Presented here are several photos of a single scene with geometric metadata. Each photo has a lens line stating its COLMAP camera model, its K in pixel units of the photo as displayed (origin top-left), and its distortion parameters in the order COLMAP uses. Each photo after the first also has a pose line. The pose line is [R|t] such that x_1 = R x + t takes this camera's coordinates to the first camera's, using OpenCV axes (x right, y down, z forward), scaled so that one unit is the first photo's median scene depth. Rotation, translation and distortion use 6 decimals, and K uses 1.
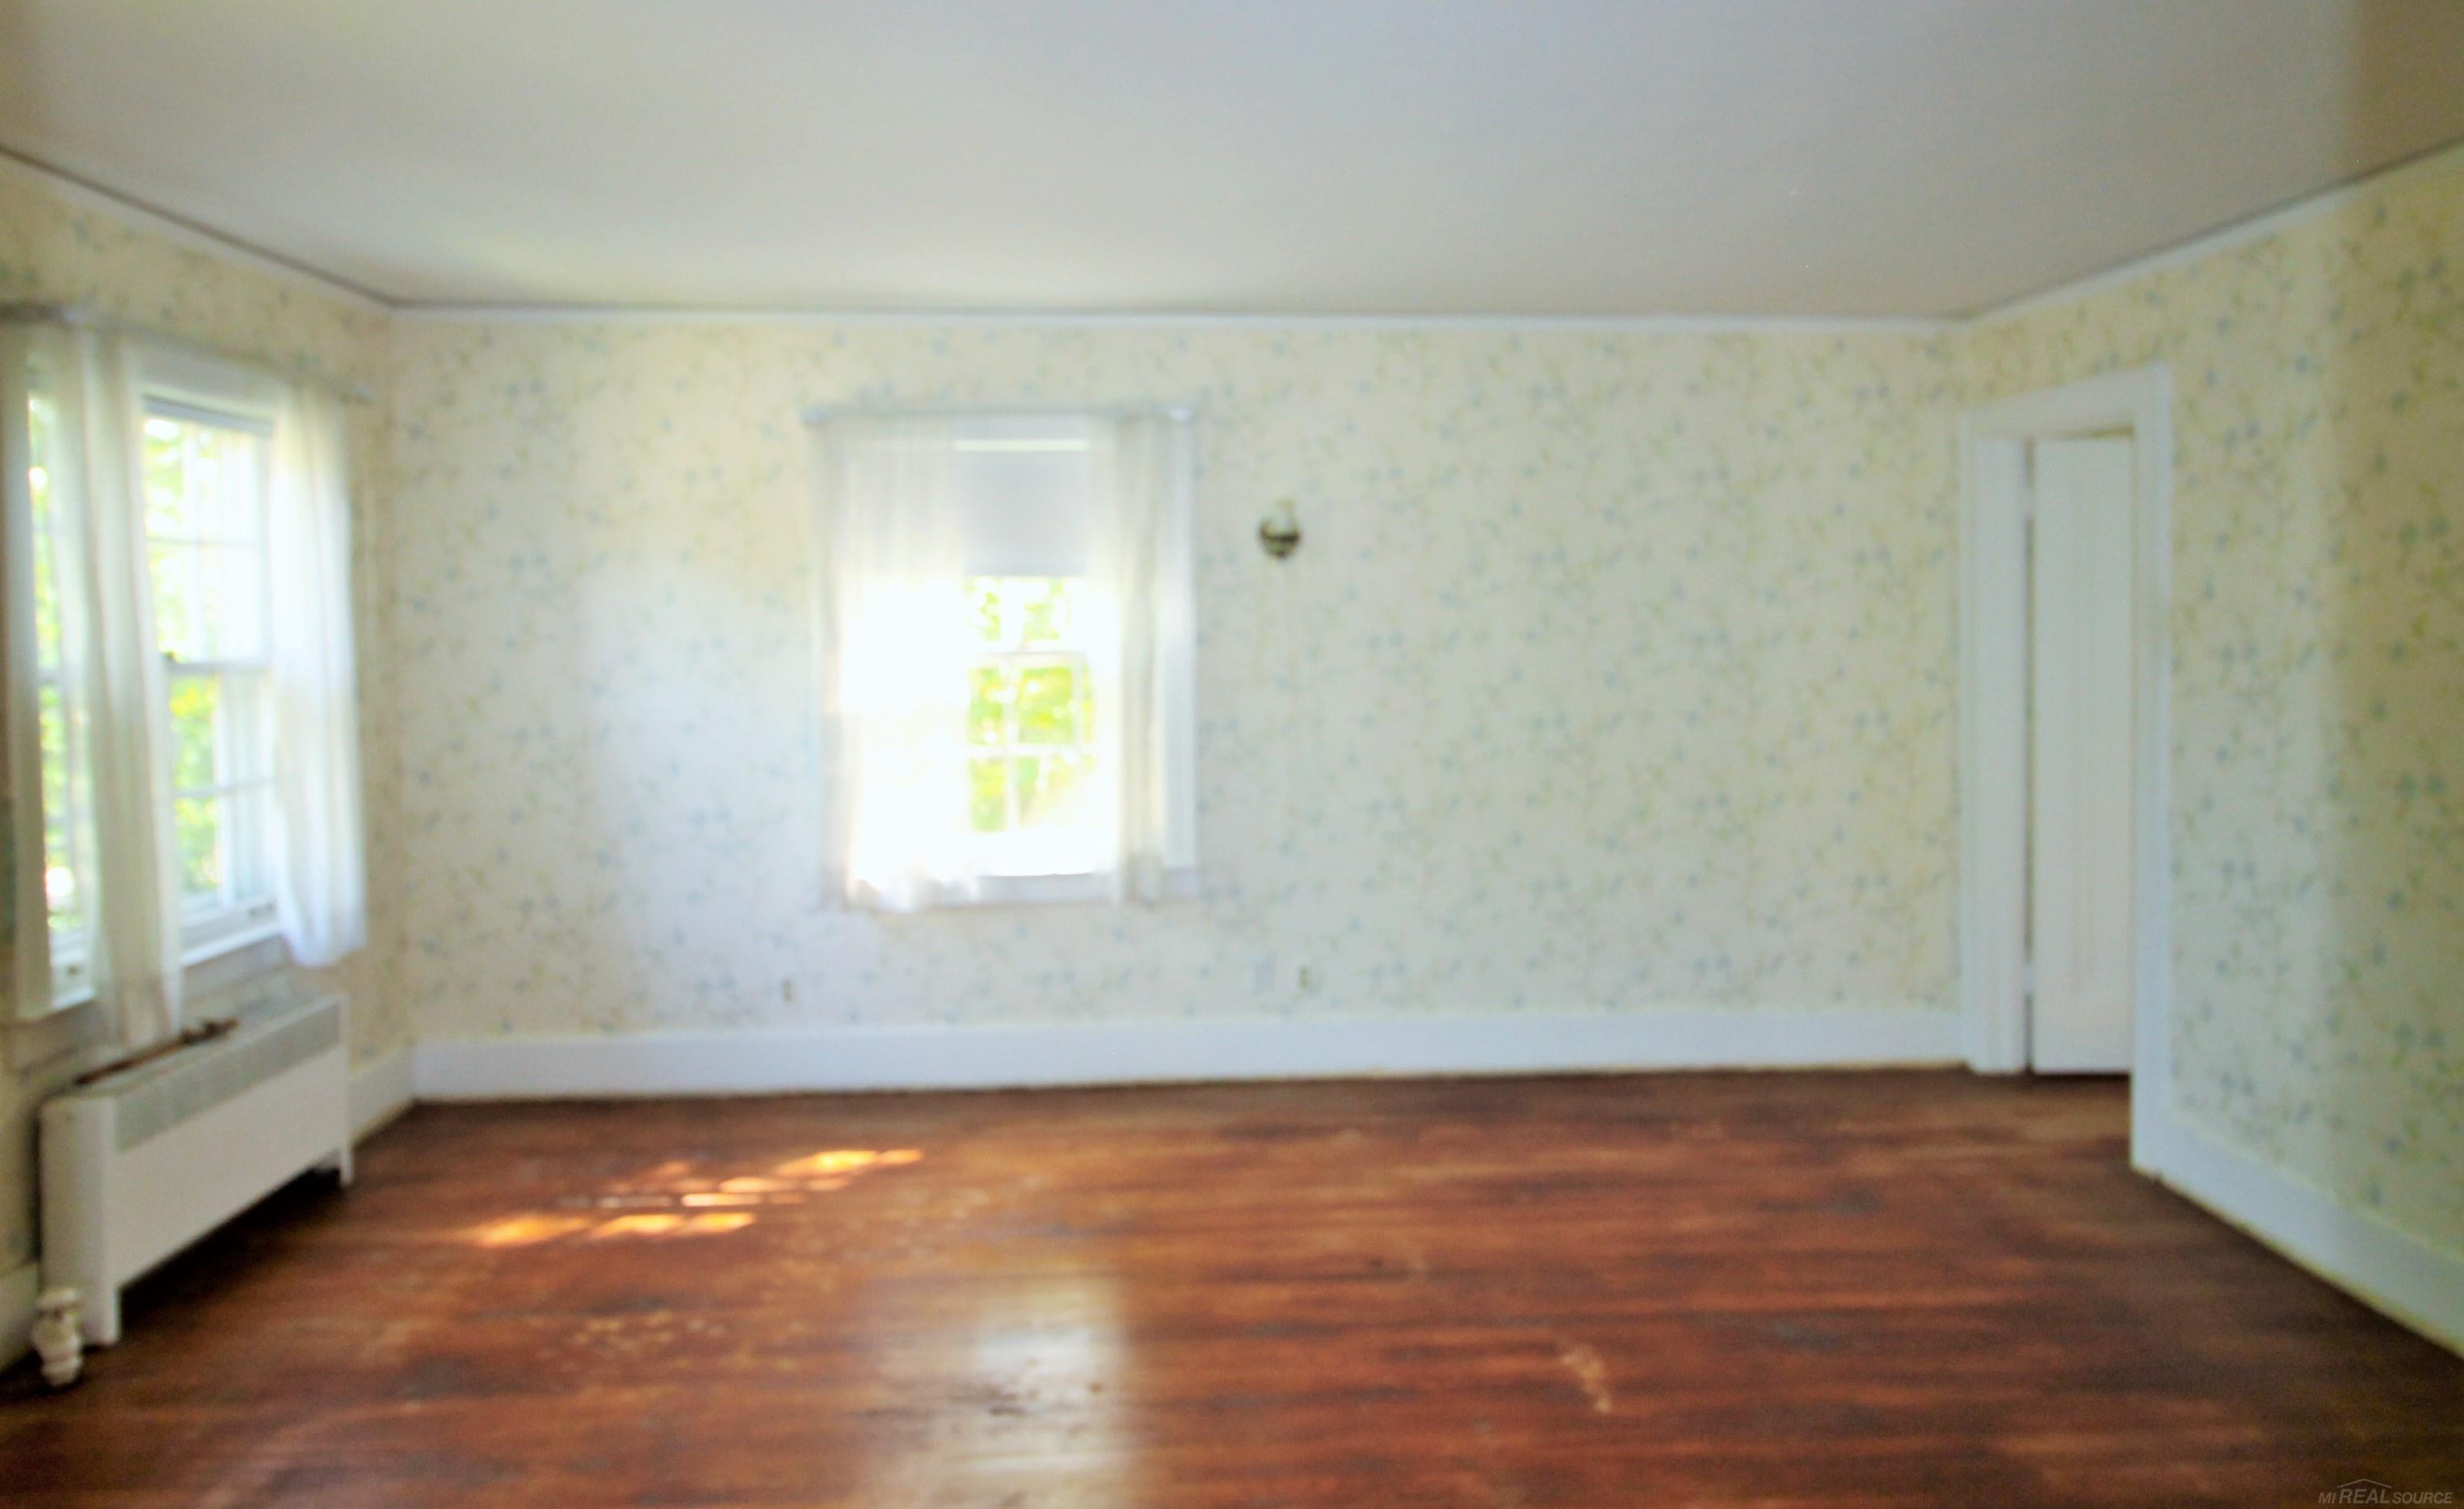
lens RADIAL K [[1529.9, 0, 1231.6], [0, 1529.9, 757.8], [0, 0, 1]] dist [0.015279, -0.006248]
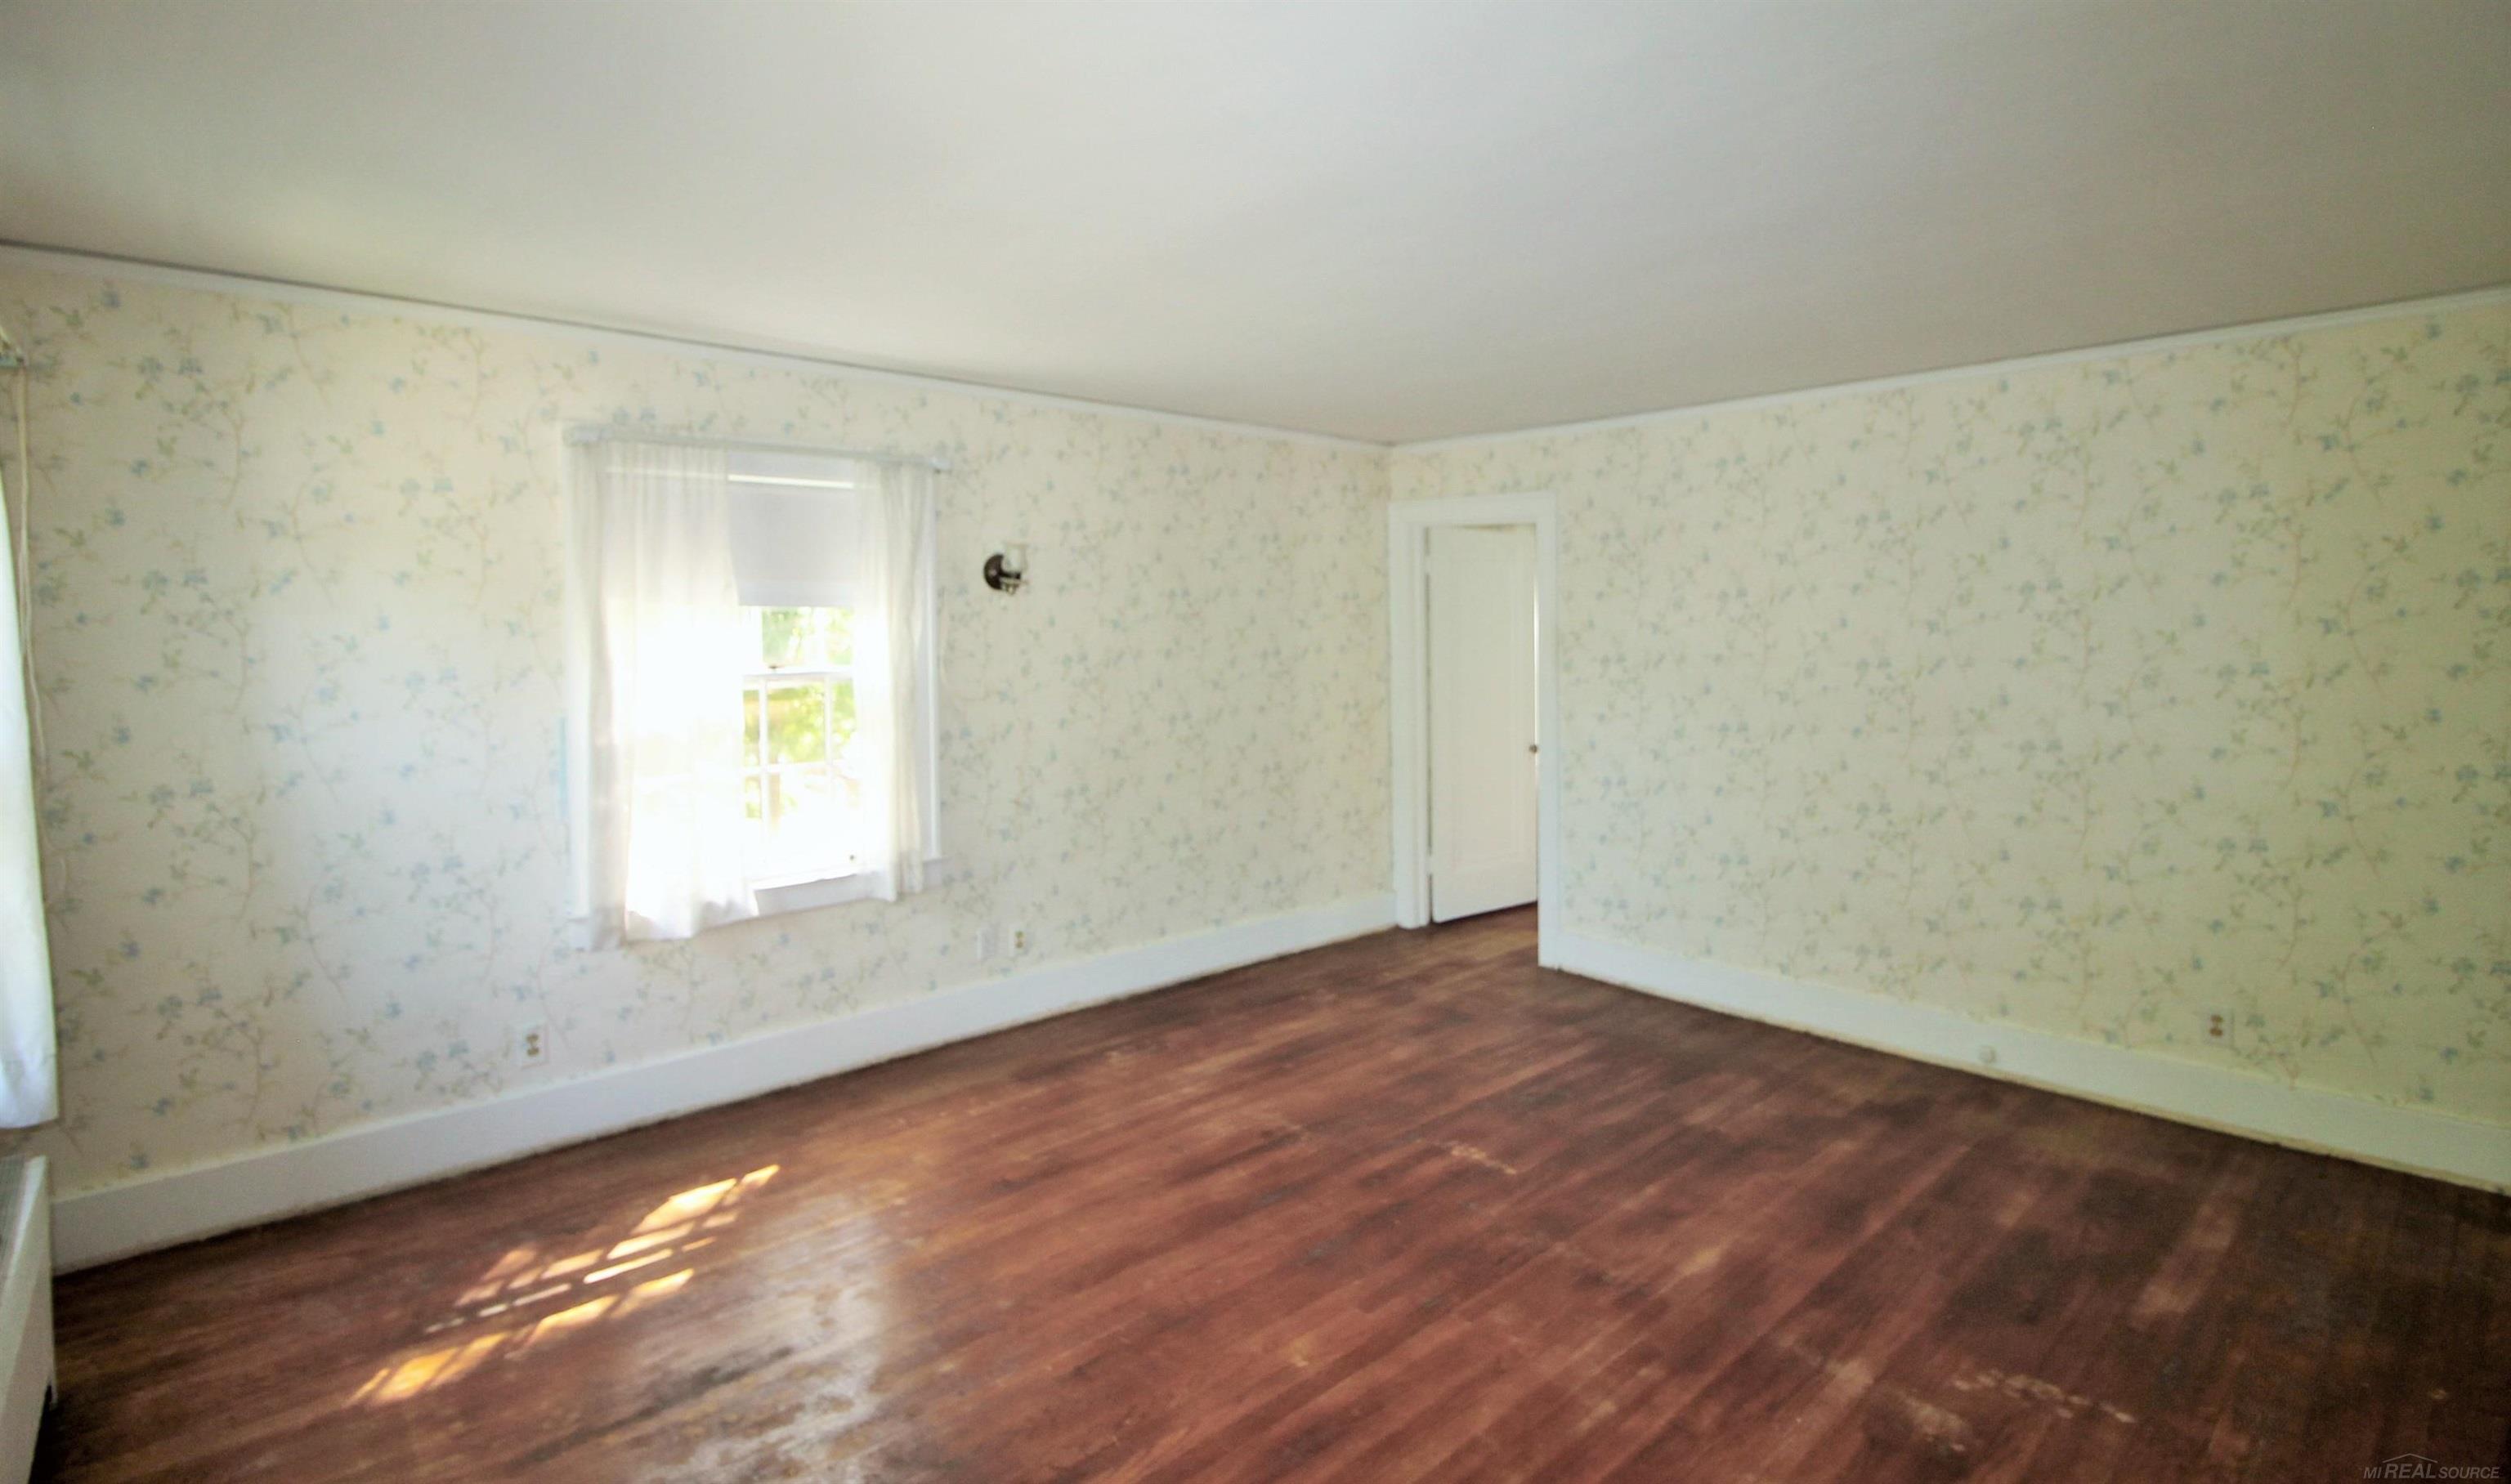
lens RADIAL K [[1227.5, 0, 1258.9], [0, 1227.5, 723.3], [0, 0, 1]] dist [-0.004189, -0.004798]
pose [[0.764280, -0.050855, 0.642876, -0.446869], [0.058773, 0.998230, 0.009094, -0.025369], [-0.642200, 0.030833, 0.765916, 0.147037]]
